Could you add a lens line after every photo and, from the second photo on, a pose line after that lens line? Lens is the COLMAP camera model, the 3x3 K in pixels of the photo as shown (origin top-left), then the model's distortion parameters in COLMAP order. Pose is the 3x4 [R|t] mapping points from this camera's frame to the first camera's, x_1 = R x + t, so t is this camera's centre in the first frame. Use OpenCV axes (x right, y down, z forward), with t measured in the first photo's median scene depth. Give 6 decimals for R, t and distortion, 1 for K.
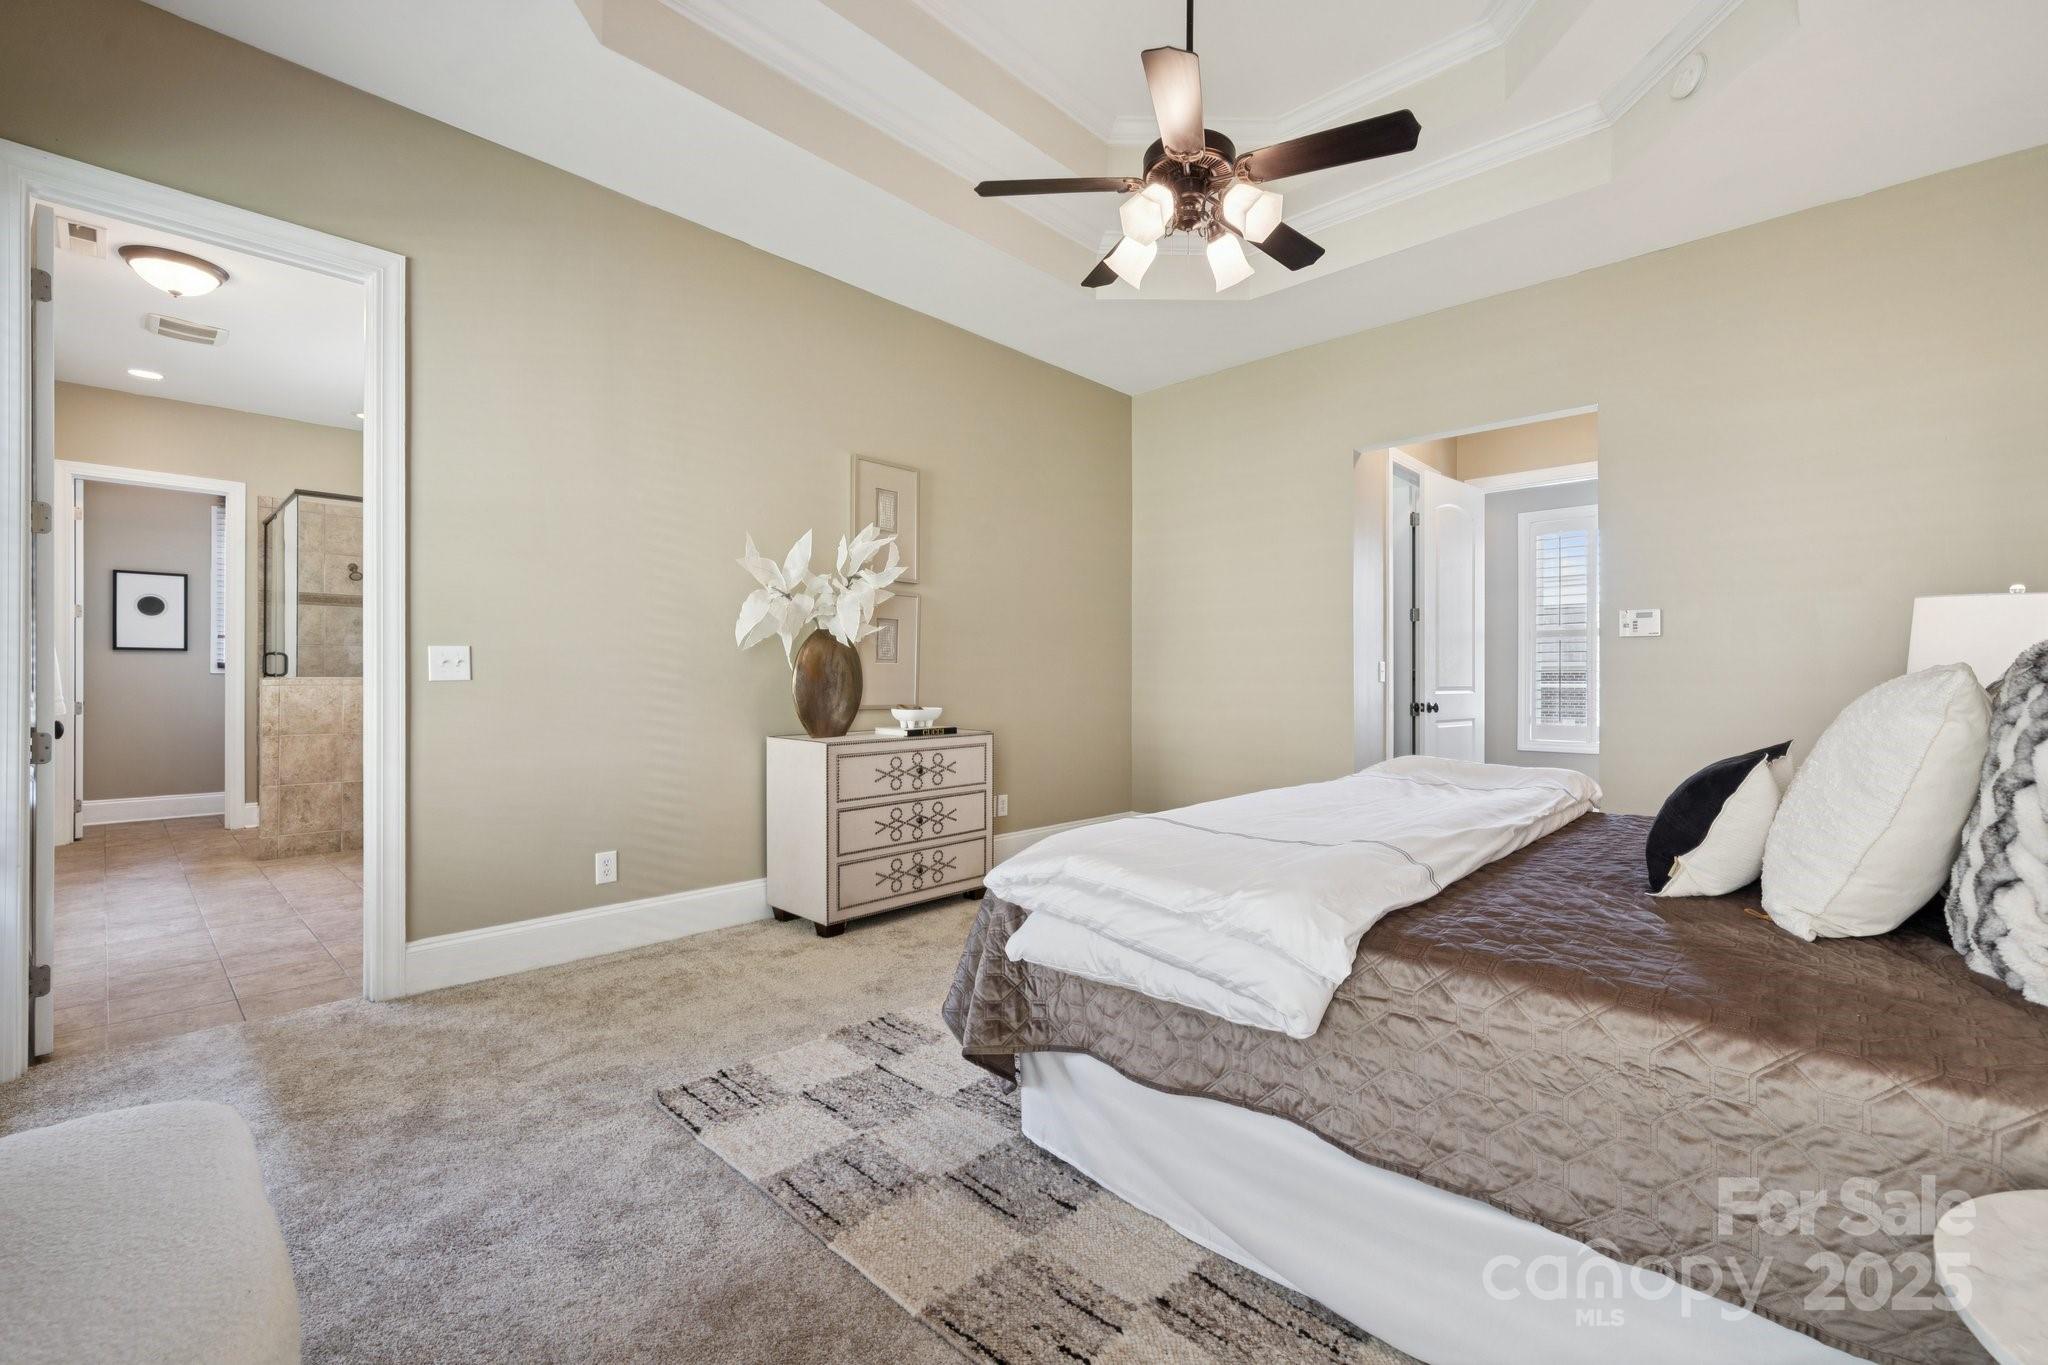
lens RADIAL K [[855.5, 0, 1025.9], [0, 855.5, 682.0], [0, 0, 1]] dist [-0.001214, -0.000284]
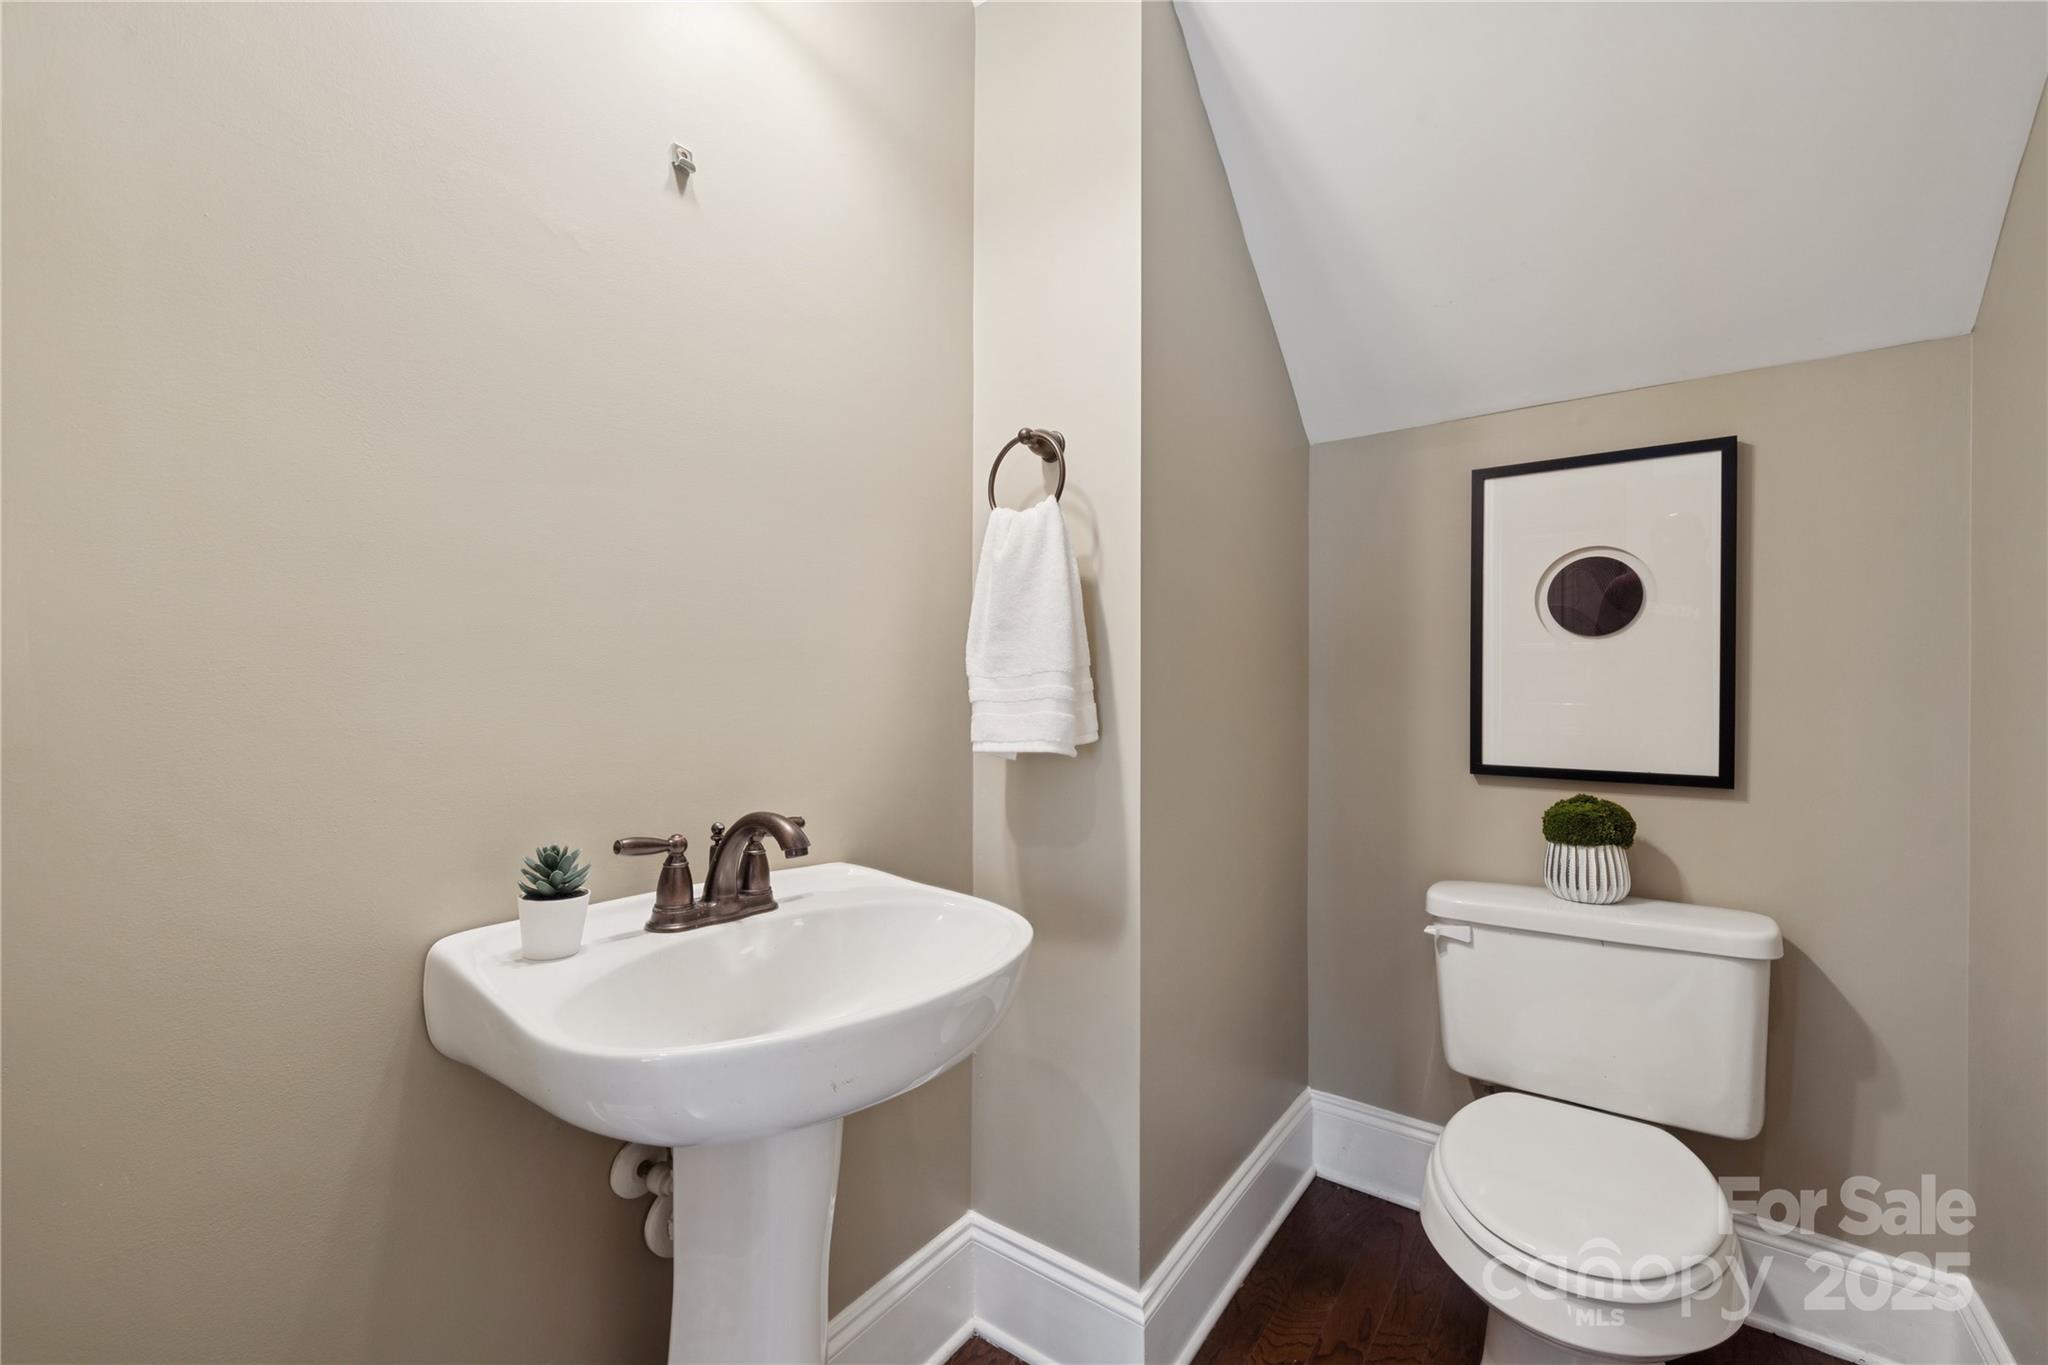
lens RADIAL K [[855.5, 0, 1026.6], [0, 855.5, 686.2], [0, 0, 1]] dist [-0.001214, -0.000284]
pose [[0.125595, 0.006736, -0.992059, -0.853105], [-0.007129, 0.999957, 0.005887, -0.068118], [0.992056, 0.006333, 0.125638, 0.859744]]
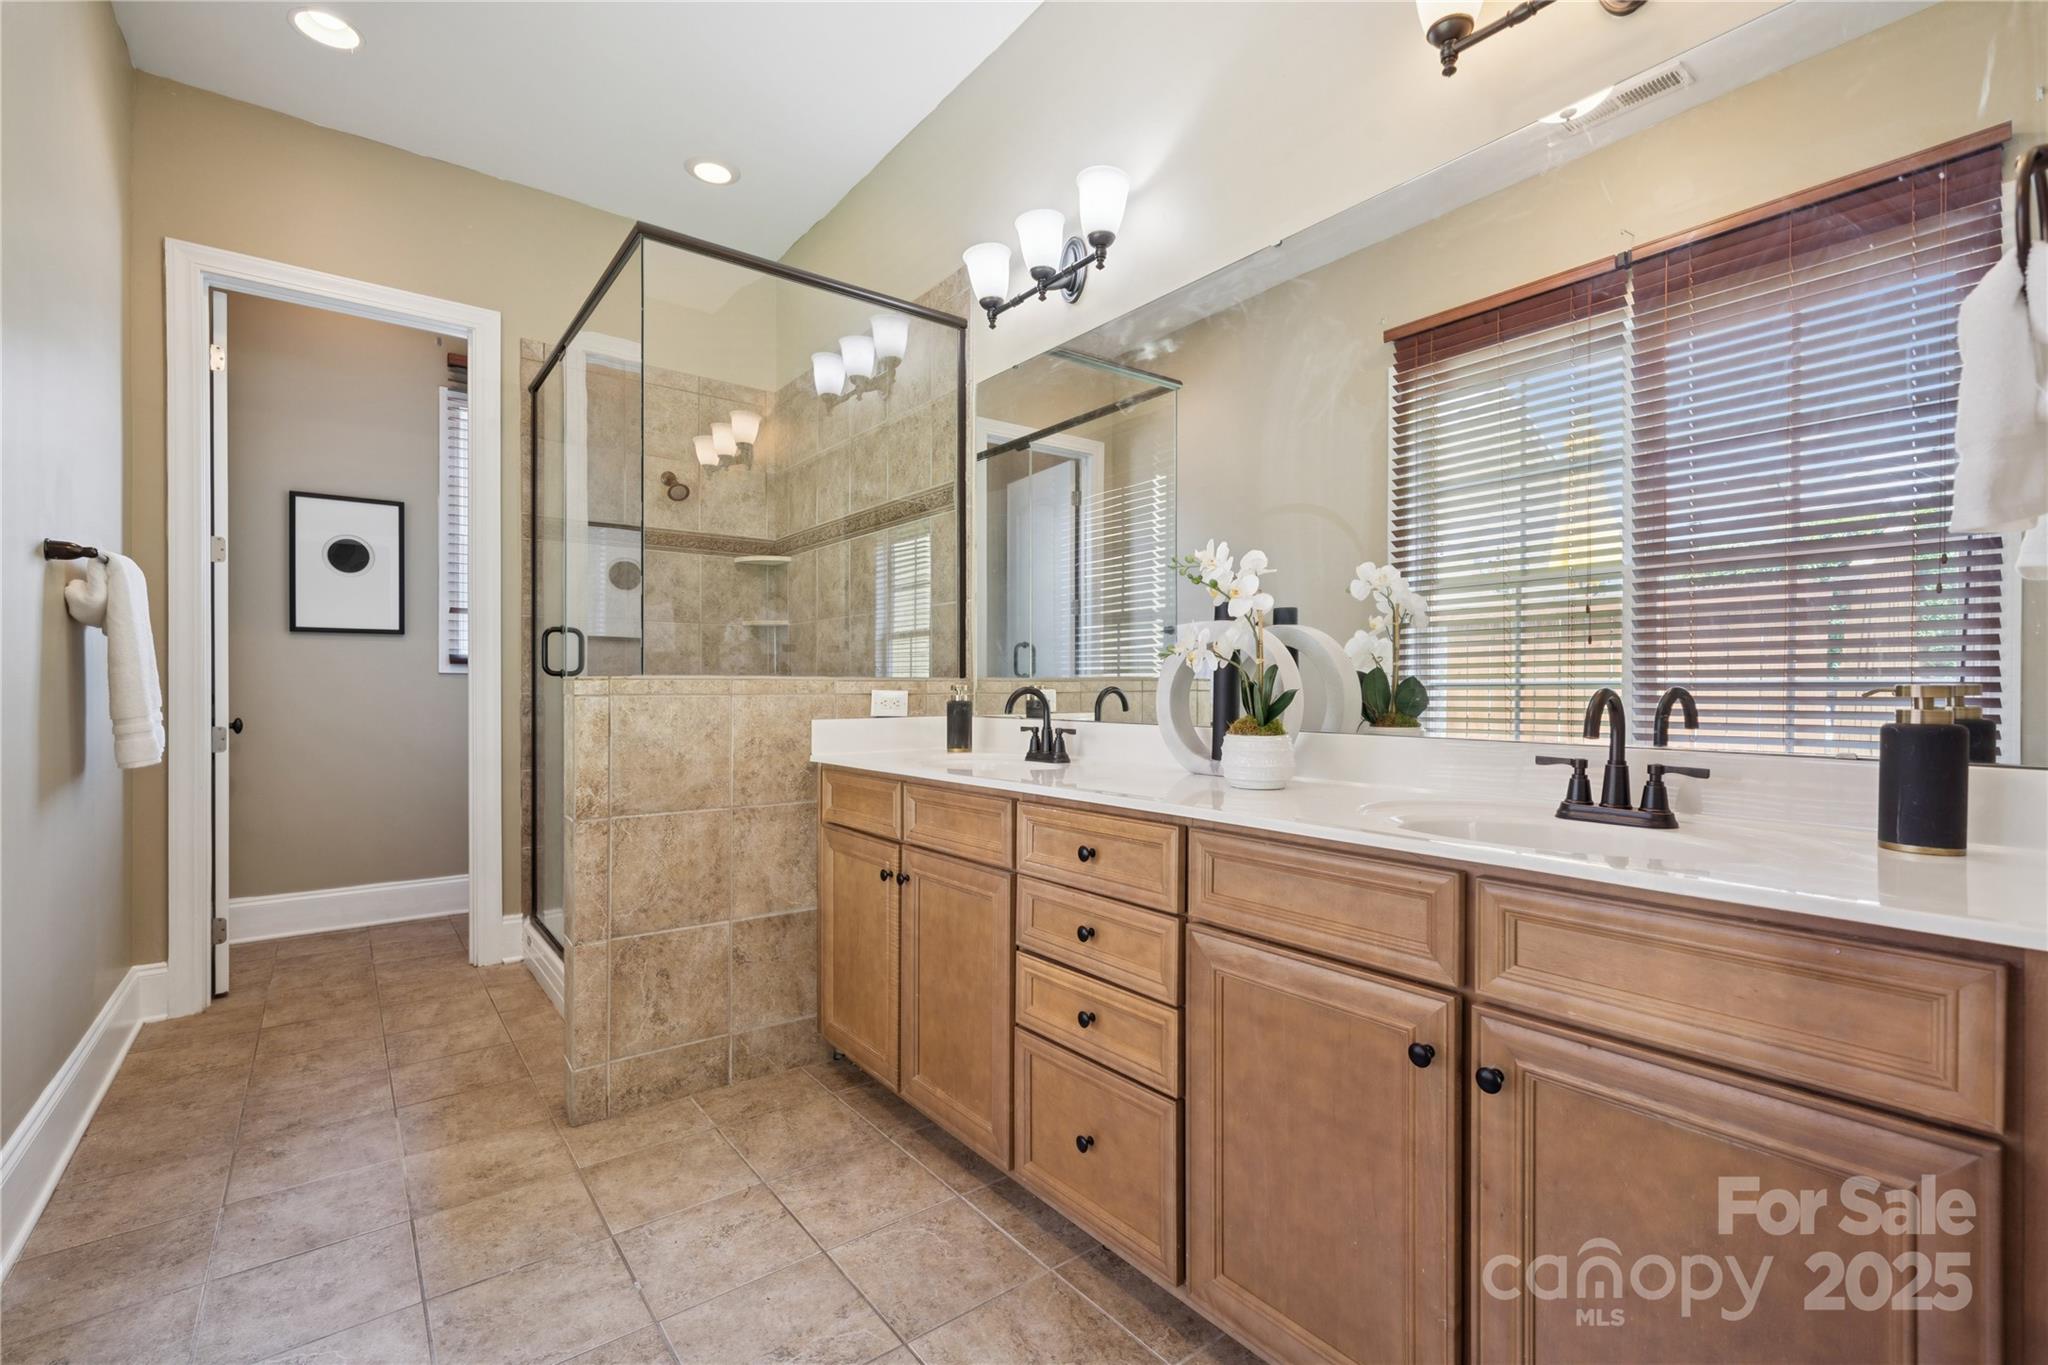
lens RADIAL K [[871.9, 0, 1017.5], [0, 871.9, 686.7], [0, 0, 1]] dist [-0.007005, 0.002209]
pose [[0.988131, -0.004174, -0.153559, -0.519821], [0.004177, 0.999991, -0.000306, 0.000820], [0.153559, -0.000339, 0.988139, 0.521373]]
